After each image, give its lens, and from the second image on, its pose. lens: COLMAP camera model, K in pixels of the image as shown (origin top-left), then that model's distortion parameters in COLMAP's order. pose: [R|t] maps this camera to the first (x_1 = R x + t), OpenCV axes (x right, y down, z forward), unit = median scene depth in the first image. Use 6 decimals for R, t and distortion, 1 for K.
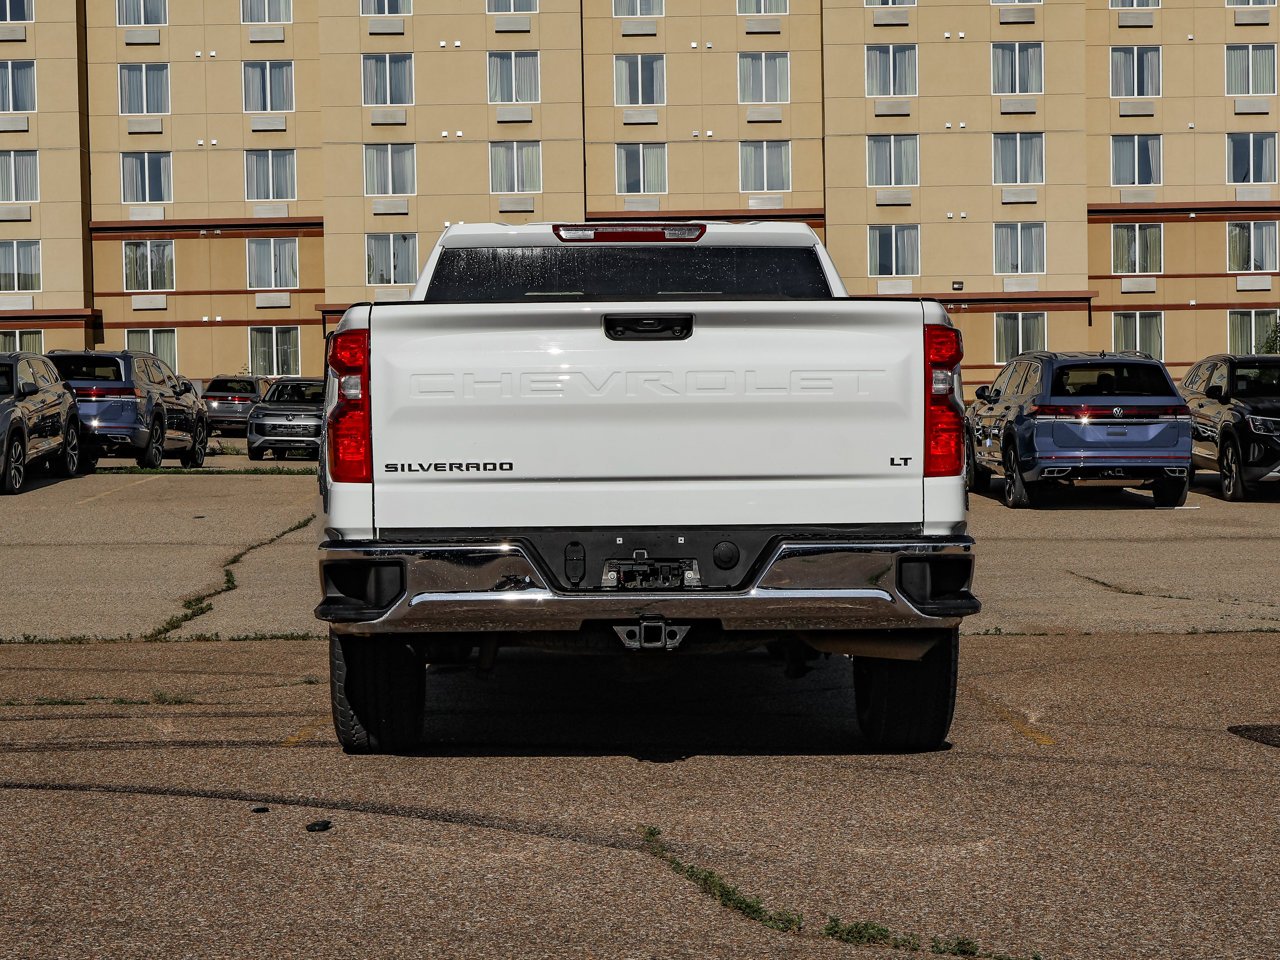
lens RADIAL K [[2383.1, 0, 640.0], [0, 2383.1, 480.0], [0, 0, 1]] dist [0.005269, -0.054082]
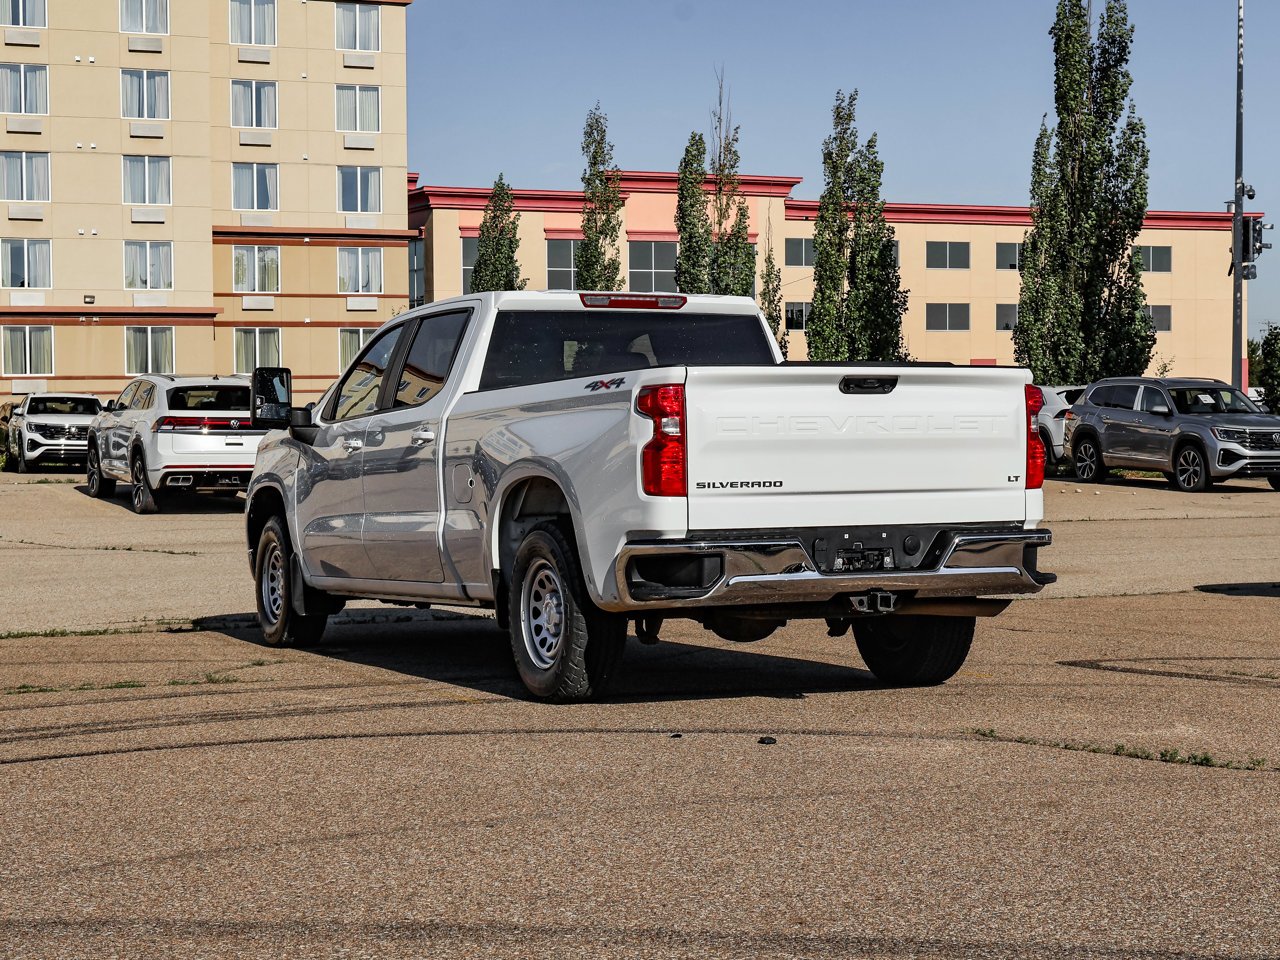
lens RADIAL K [[2295.6, 0, 640.0], [0, 2295.6, 480.0], [0, 0, 1]] dist [-0.010094, 0.062480]
pose [[0.914383, -0.006301, 0.404801, -0.165766], [0.006973, 0.999976, -0.000187, -0.002050], [-0.404790, 0.002994, 0.914405, -0.046654]]
